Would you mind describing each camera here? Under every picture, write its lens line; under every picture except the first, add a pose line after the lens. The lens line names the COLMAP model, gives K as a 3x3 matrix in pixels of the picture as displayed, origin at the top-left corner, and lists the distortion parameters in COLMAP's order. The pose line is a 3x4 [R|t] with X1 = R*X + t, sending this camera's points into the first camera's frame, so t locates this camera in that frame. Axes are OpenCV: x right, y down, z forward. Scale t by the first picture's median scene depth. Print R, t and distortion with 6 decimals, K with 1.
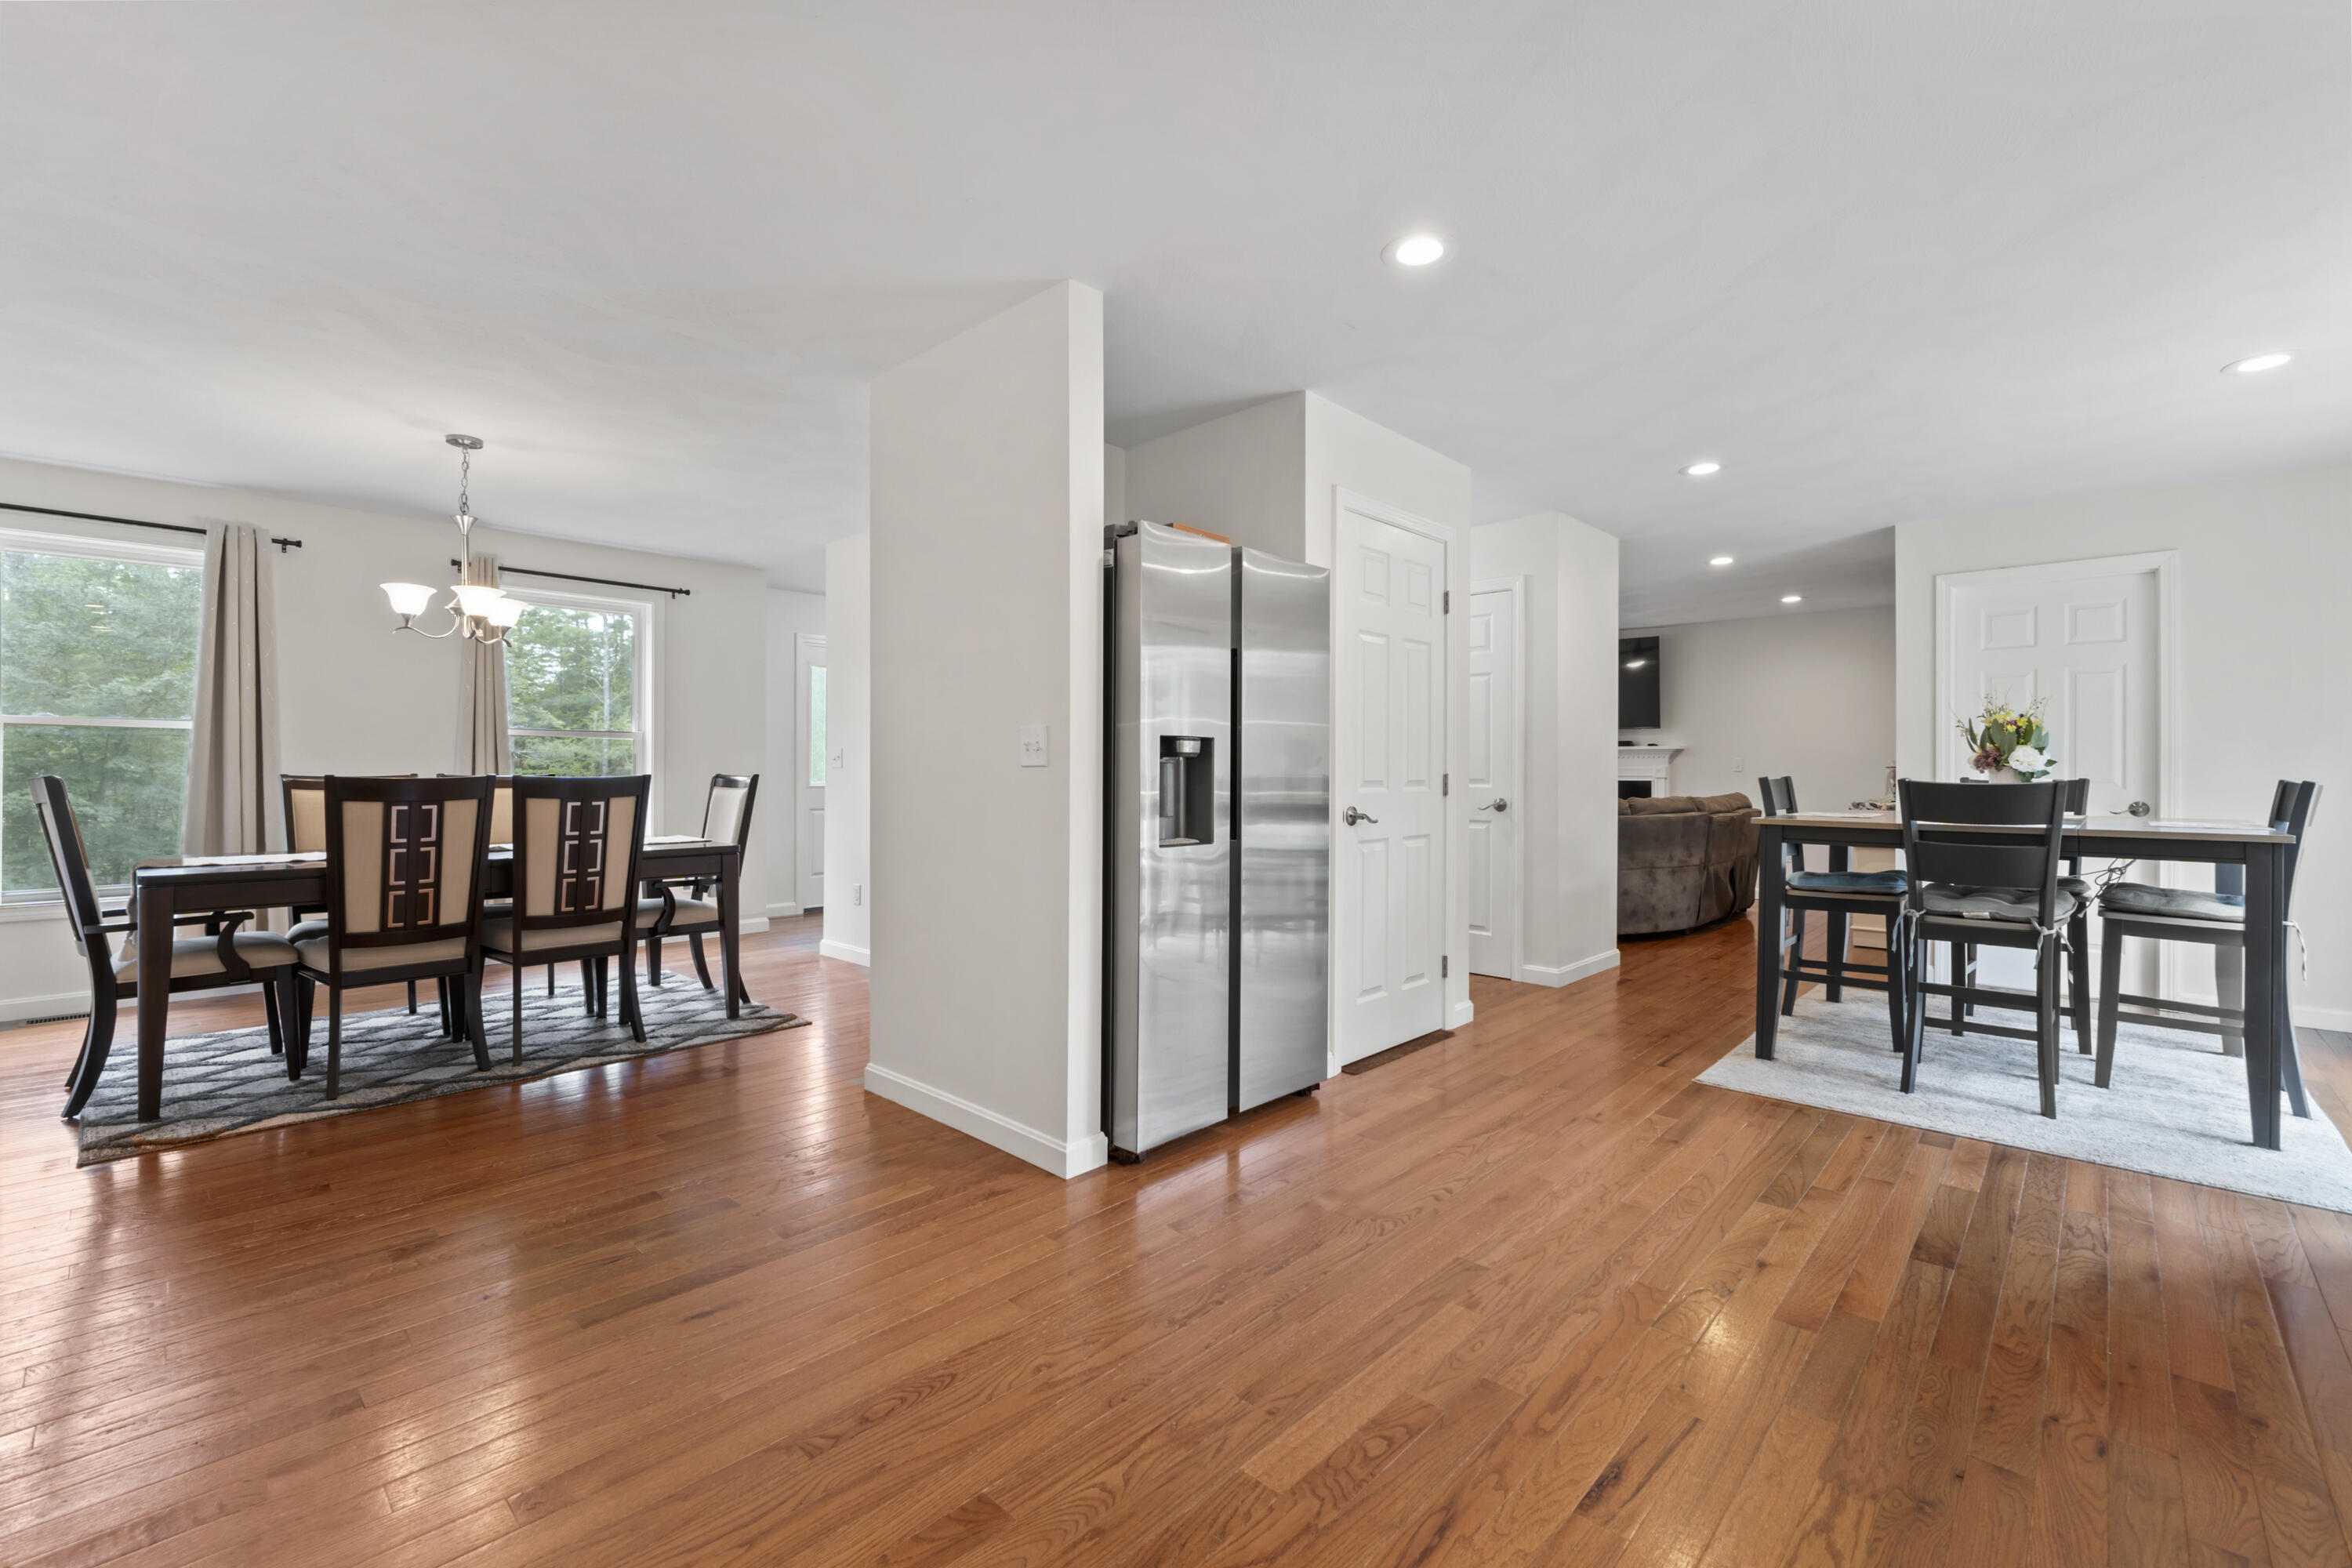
lens RADIAL K [[999.3, 0, 1175.0], [0, 999.3, 774.8], [0, 0, 1]] dist [0.000660, 0.000819]
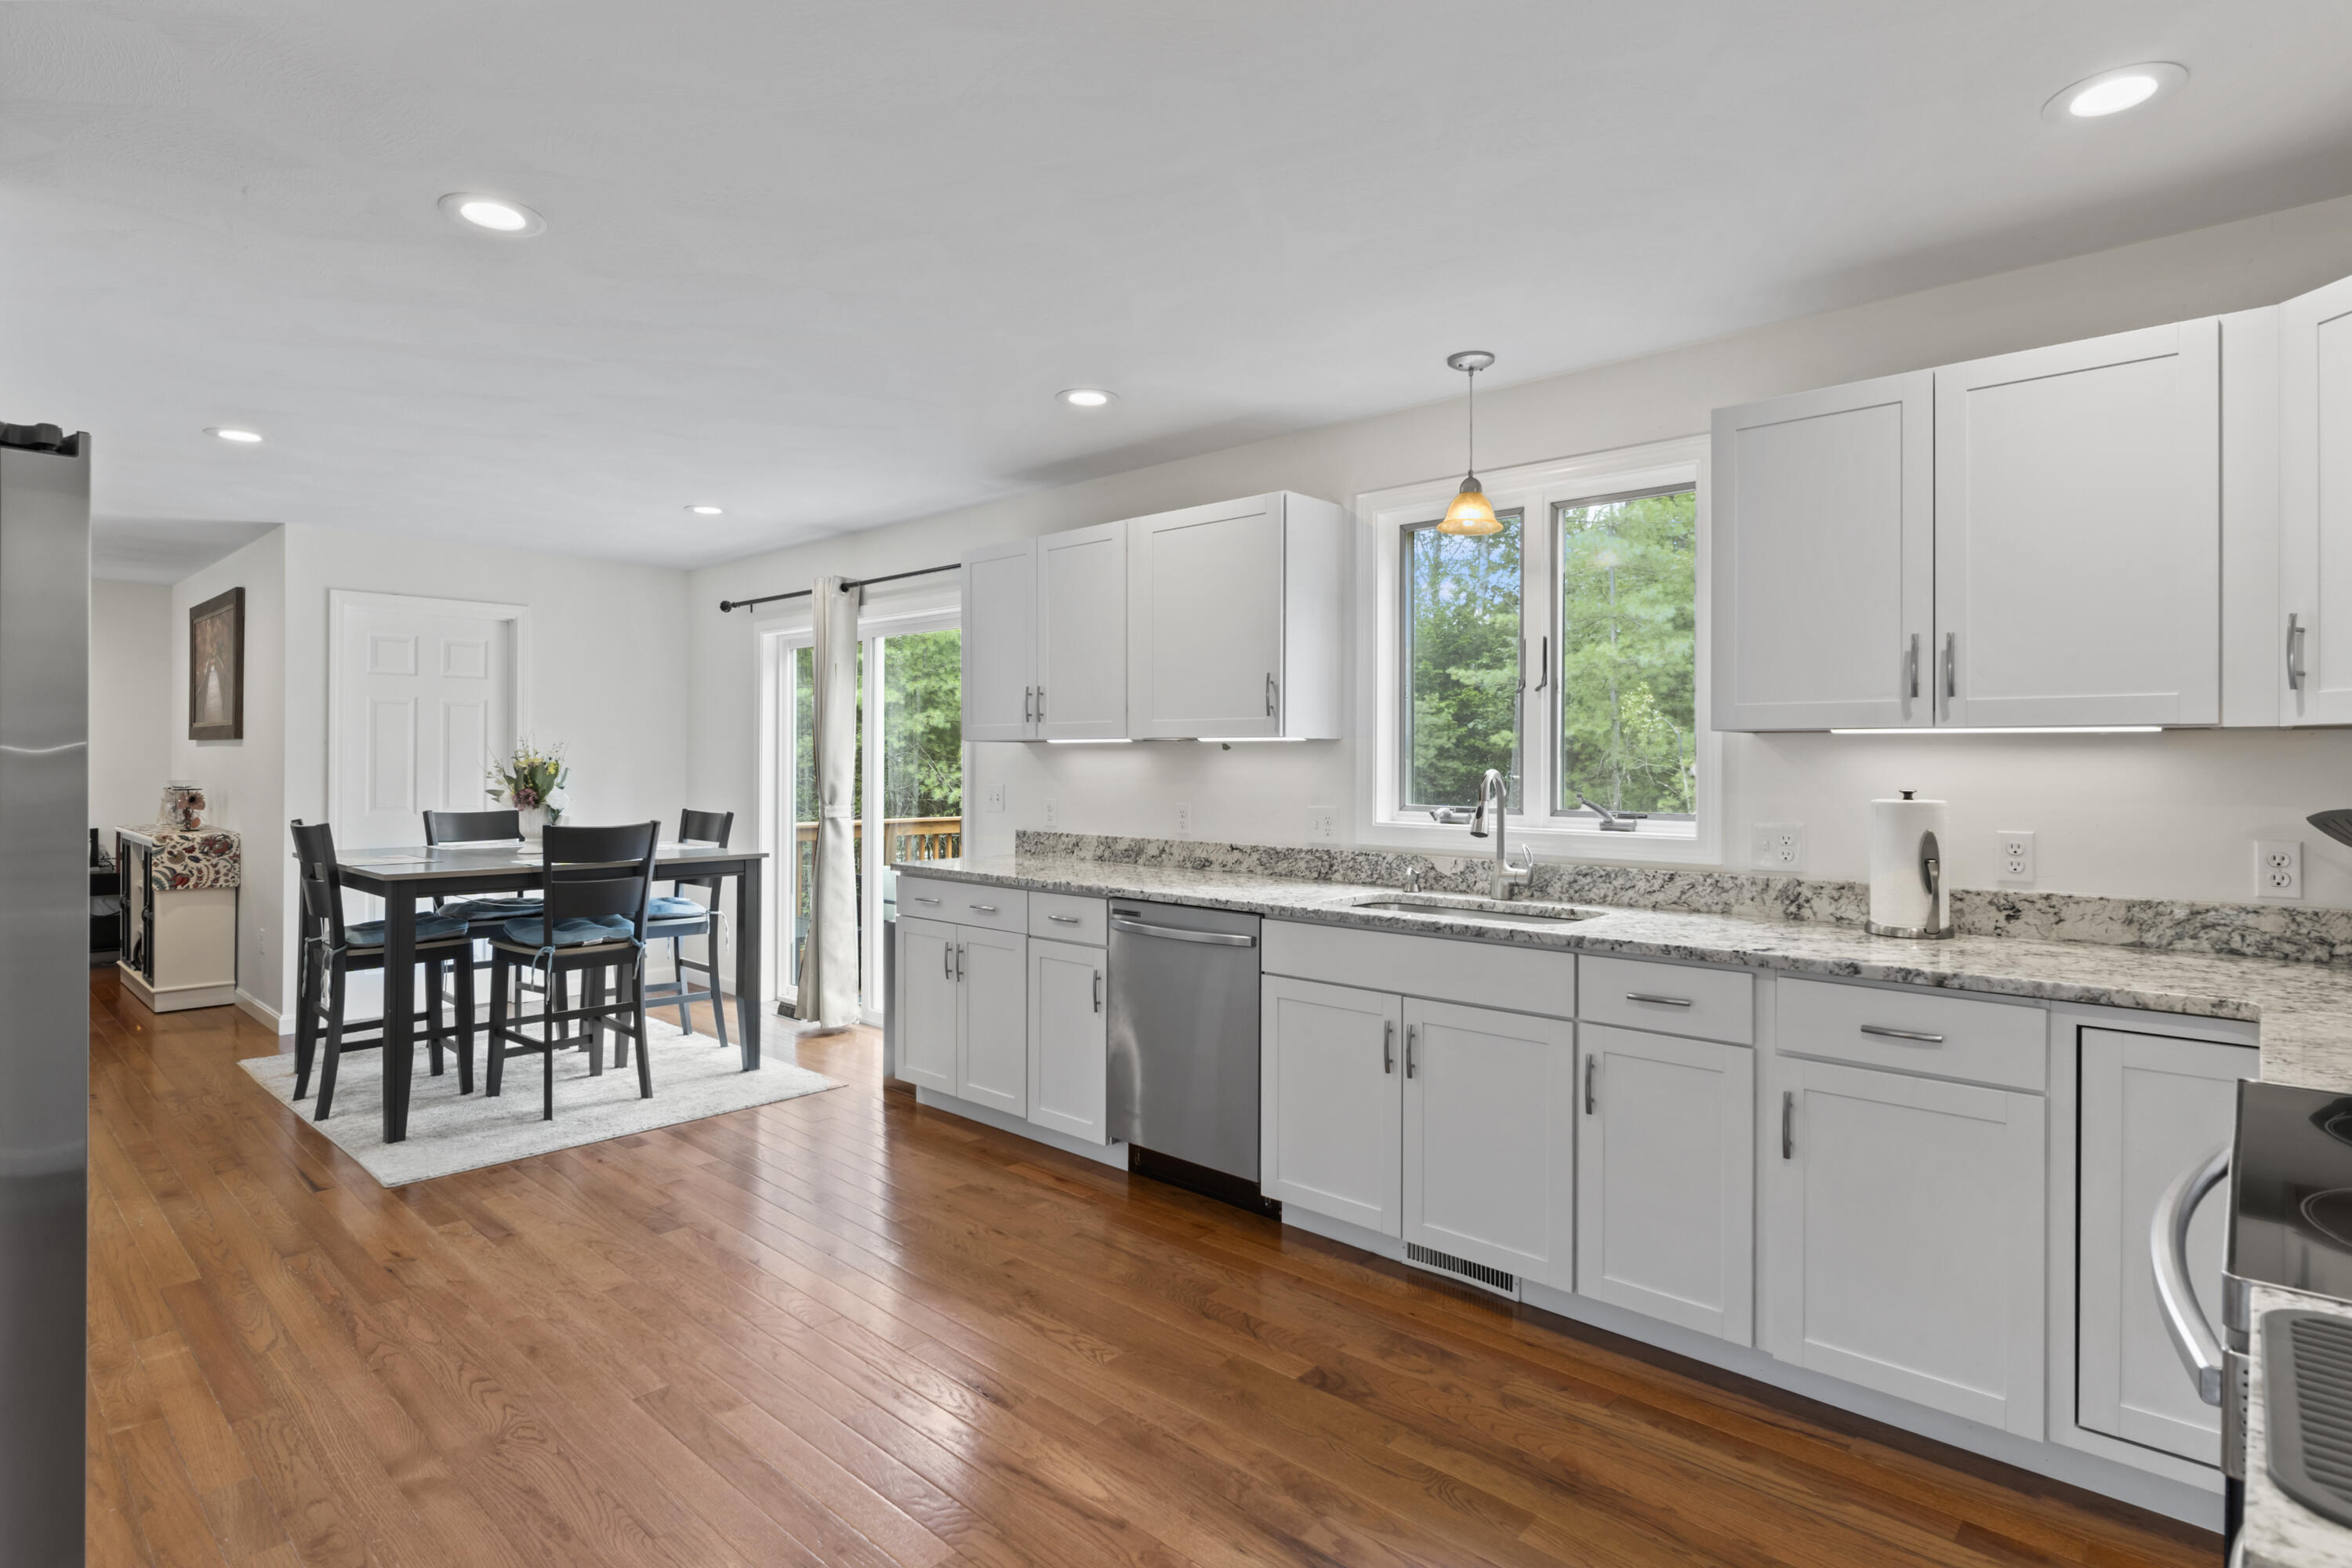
lens RADIAL K [[1196.3, 0, 1171.7], [0, 1196.3, 761.3], [0, 0, 1]] dist [0.003384, -0.000535]
pose [[-0.010767, -0.004635, 0.999931, -0.500995], [-0.000454, 0.999989, 0.004631, -0.062893], [-0.999942, -0.000404, -0.010769, 0.325497]]
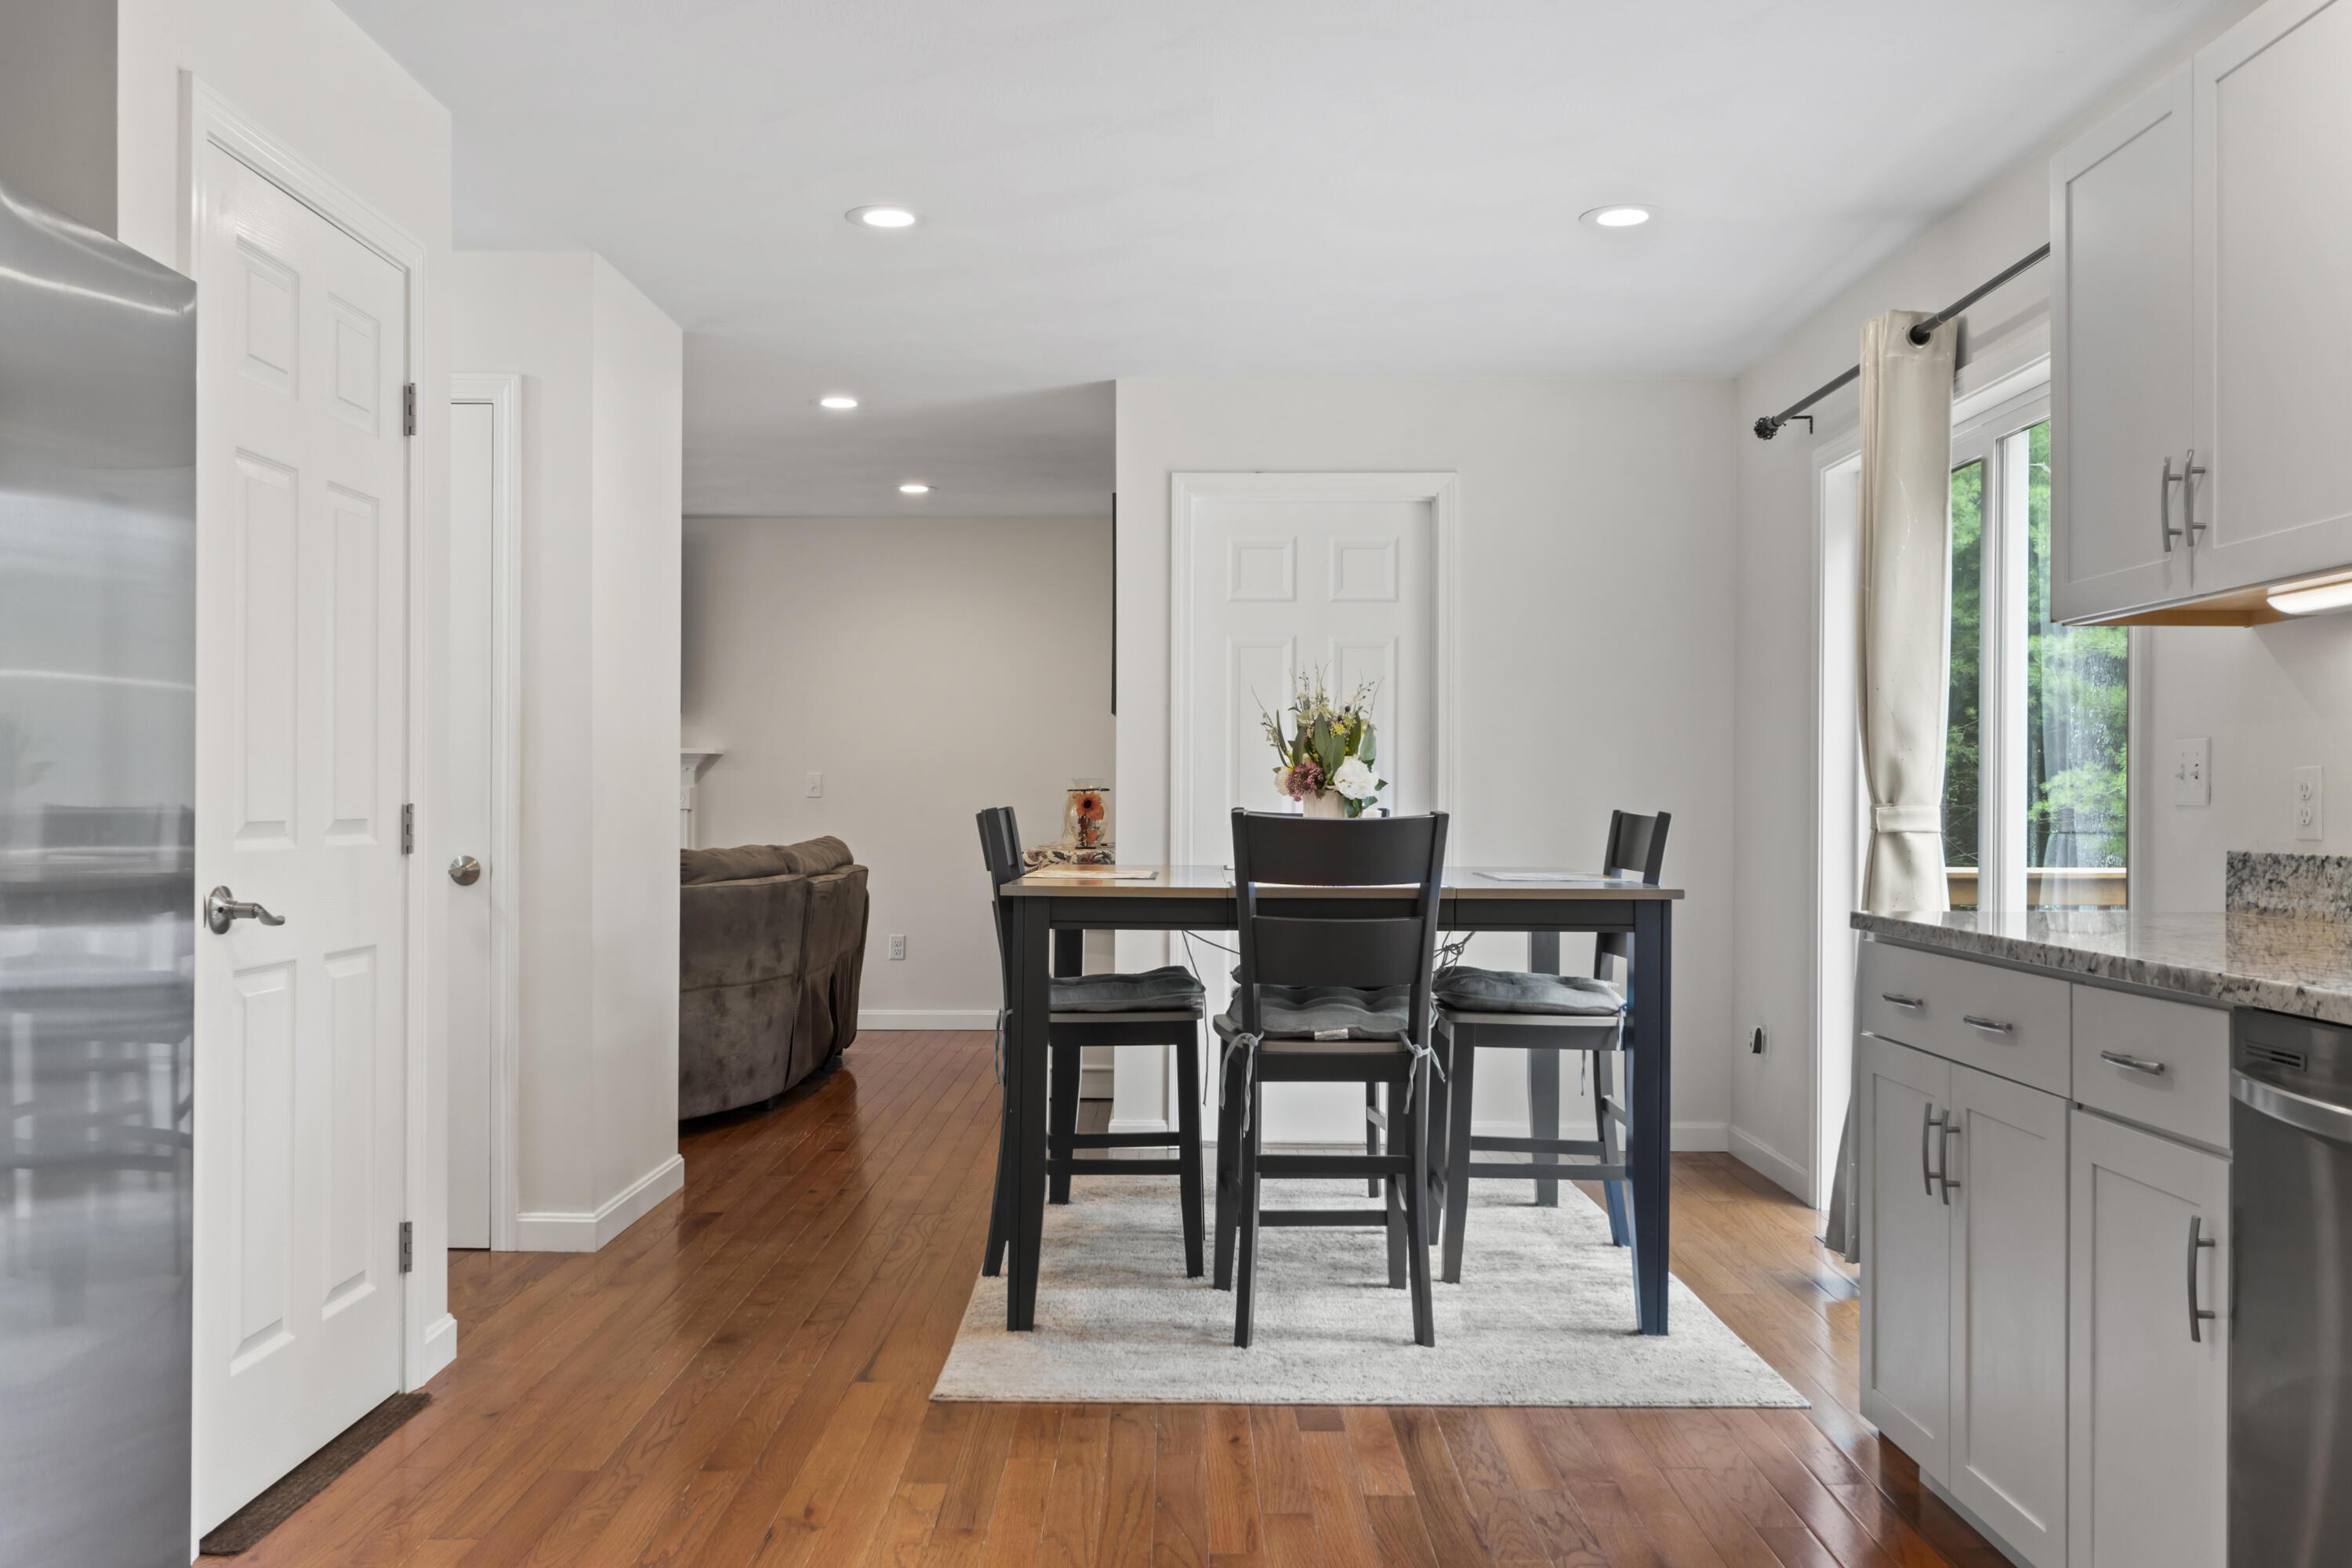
lens RADIAL K [[2029.1, 0, 1174.4], [0, 2029.1, 804.6], [0, 0, 1]] dist [0.009054, -0.003119]
pose [[0.734534, -0.002541, 0.678567, -0.096355], [0.002000, 0.999997, 0.001580, -0.001428], [-0.678568, 0.000196, 0.734537, 0.141470]]
